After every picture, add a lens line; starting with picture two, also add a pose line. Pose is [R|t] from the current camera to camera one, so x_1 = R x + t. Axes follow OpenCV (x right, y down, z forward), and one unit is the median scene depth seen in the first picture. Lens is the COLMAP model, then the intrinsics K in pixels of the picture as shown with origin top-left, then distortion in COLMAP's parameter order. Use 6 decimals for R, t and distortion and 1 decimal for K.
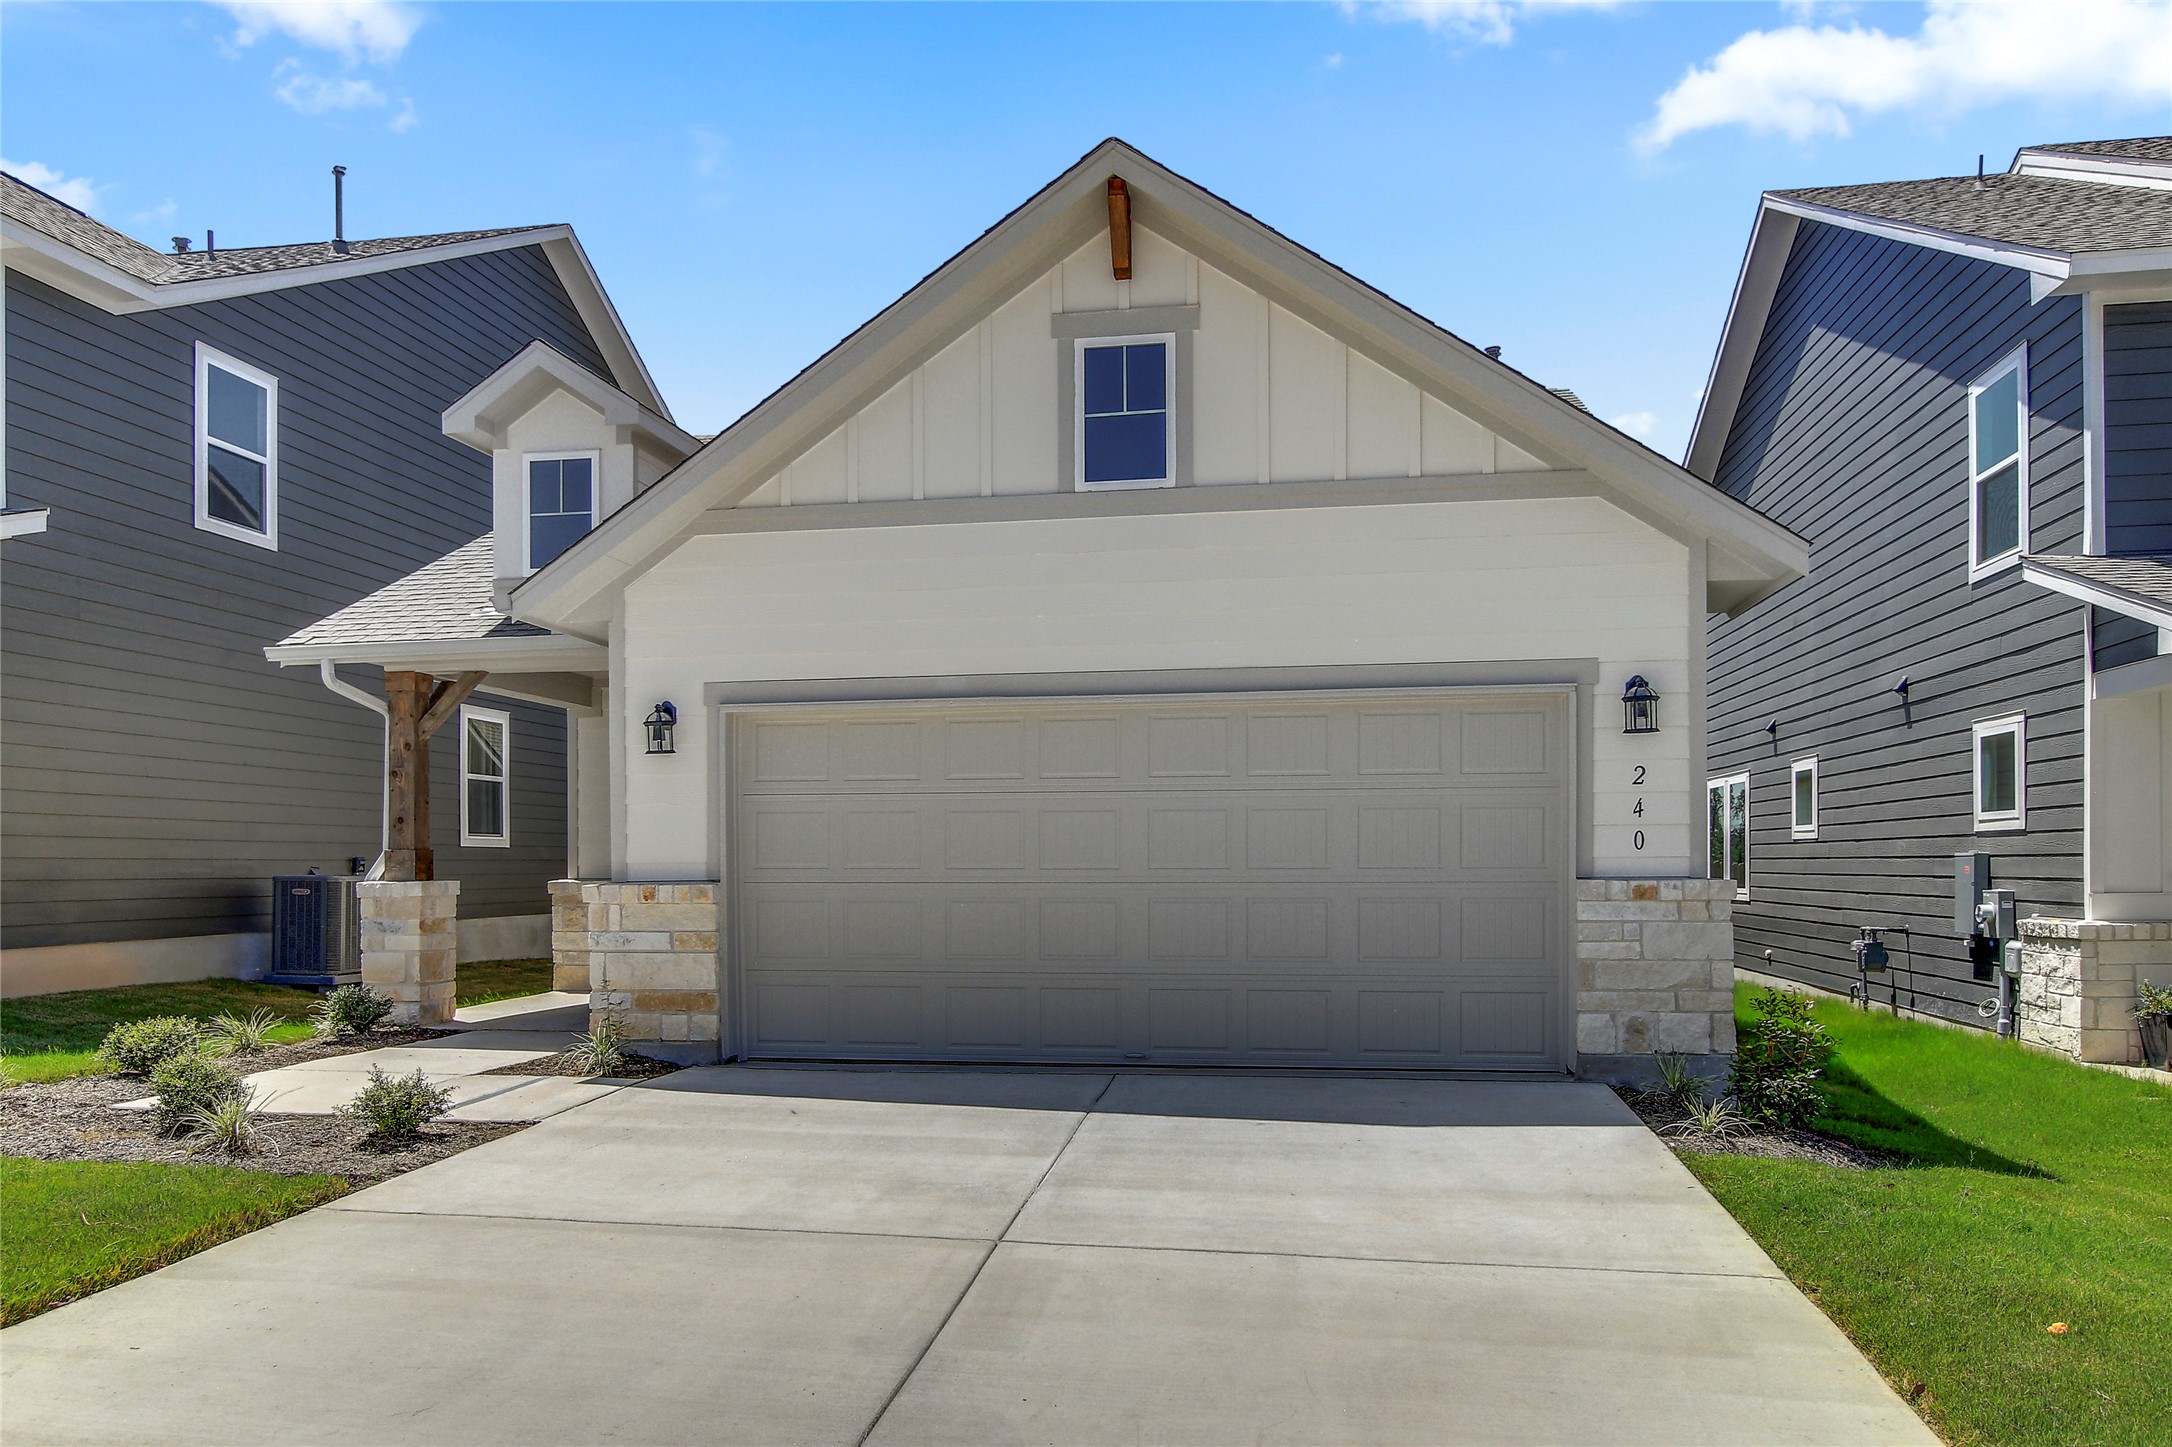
lens RADIAL K [[1529.0, 0, 1080.3], [0, 1529.0, 821.3], [0, 0, 1]] dist [-0.004780, 0.007470]
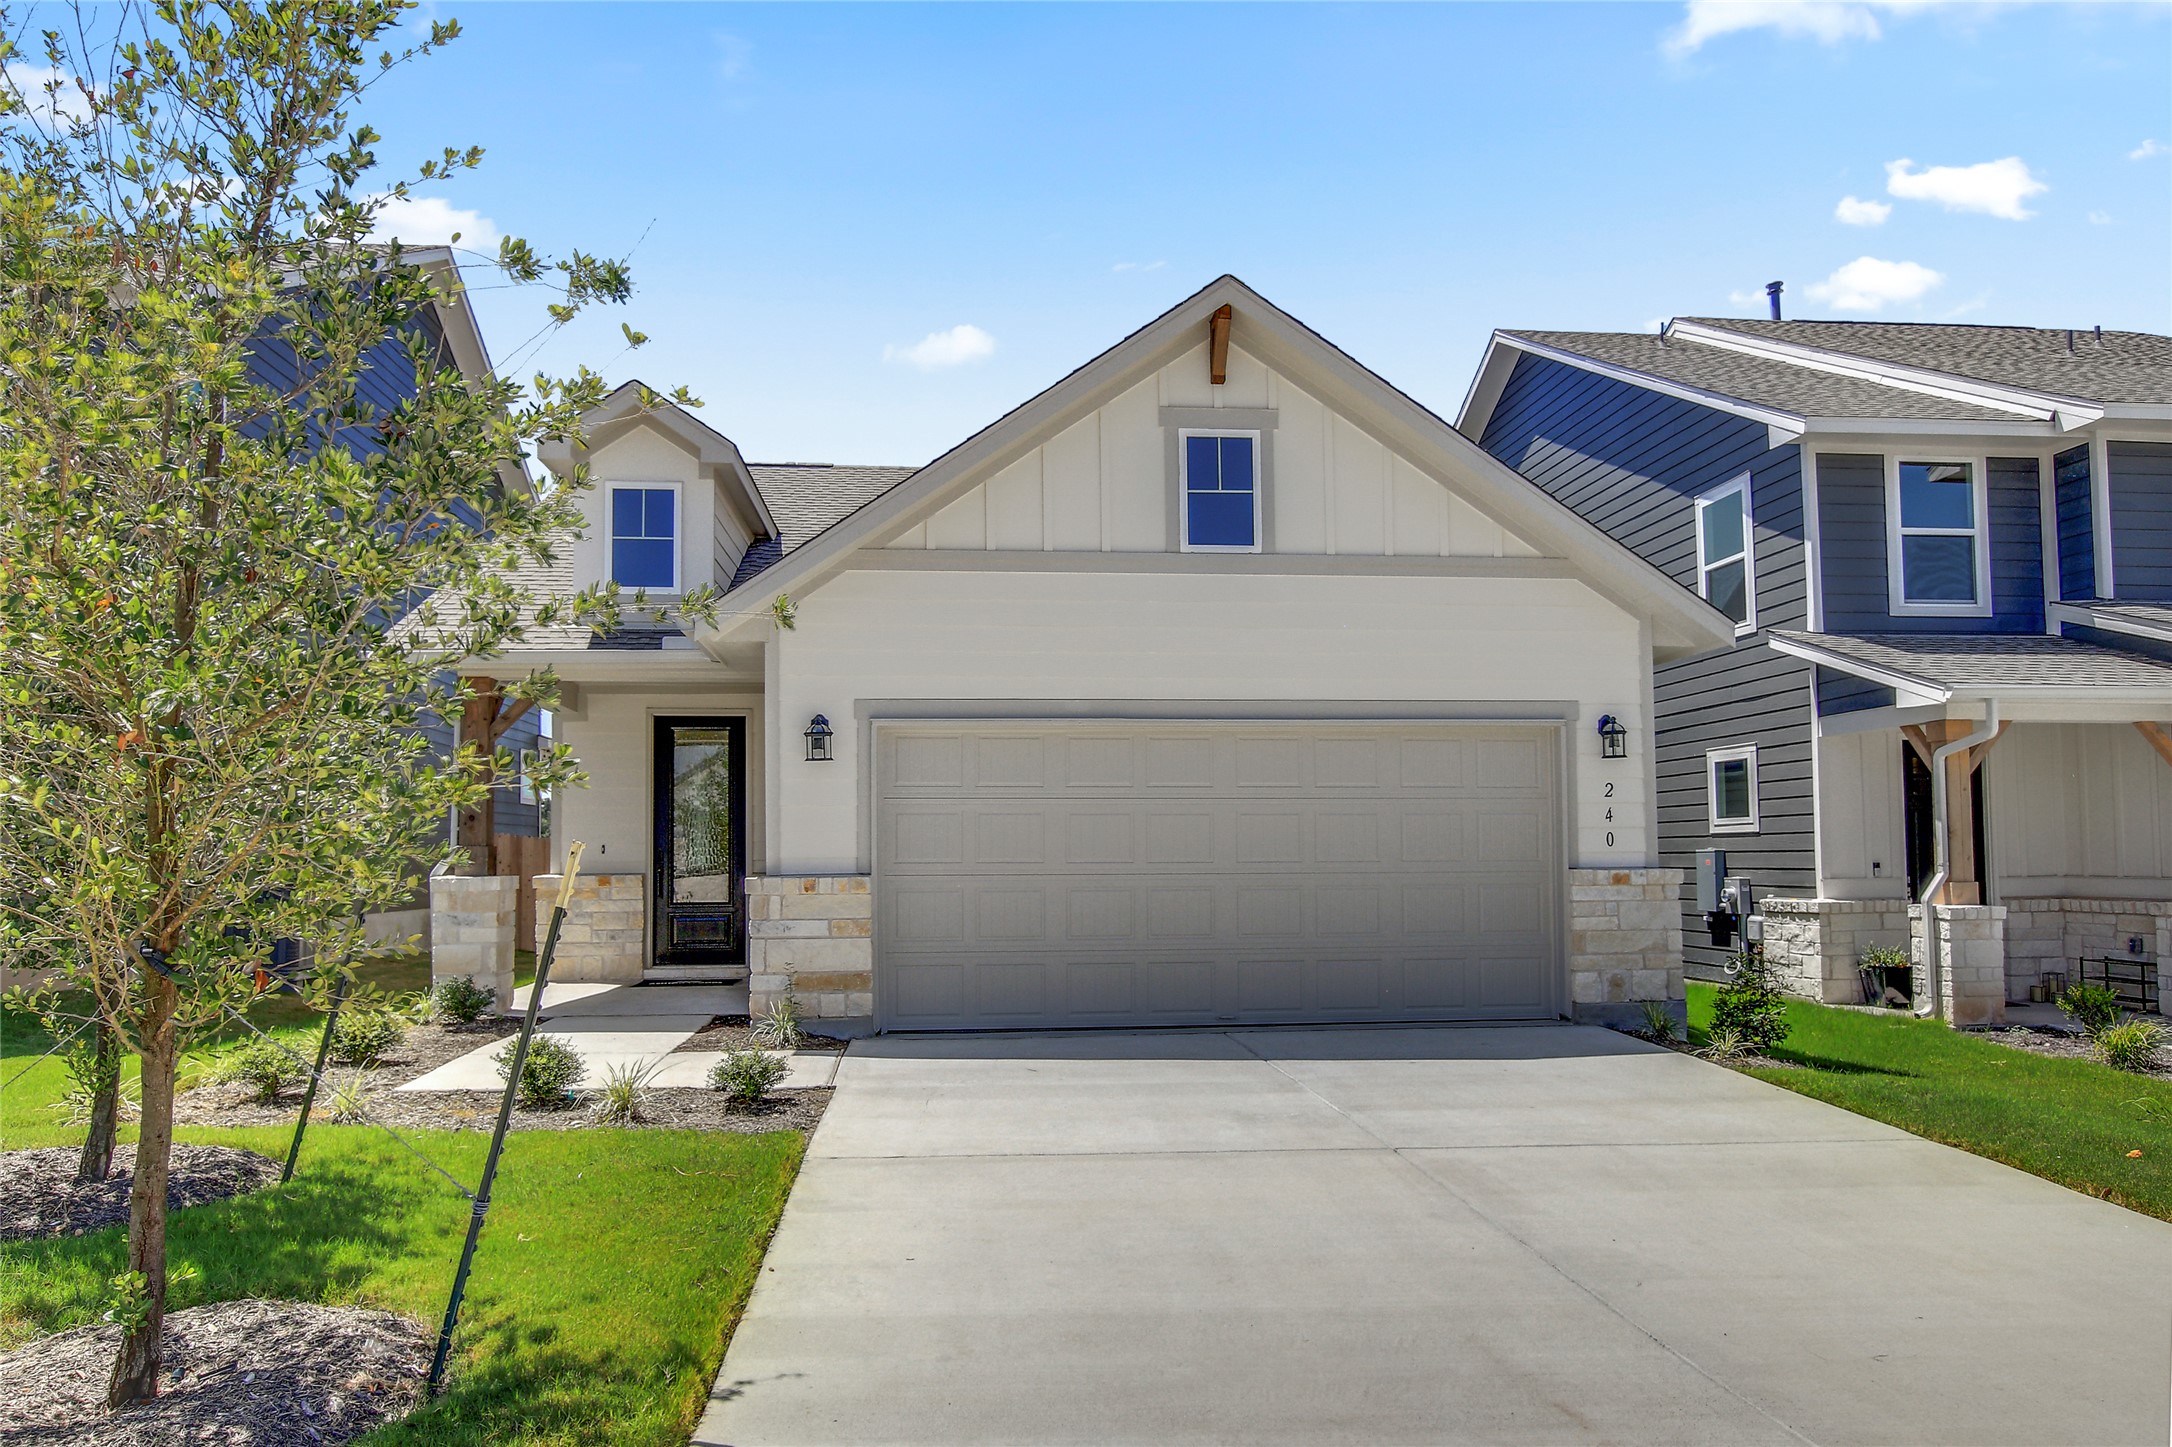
lens RADIAL K [[1419.7, 0, 1084.3], [0, 1419.7, 735.1], [0, 0, 1]] dist [-0.018525, 0.000520]
pose [[0.966610, 0.020664, 0.255418, -0.353720], [-0.005033, 0.998082, -0.061699, 0.000337], [-0.256203, 0.058354, 0.964860, -0.061942]]
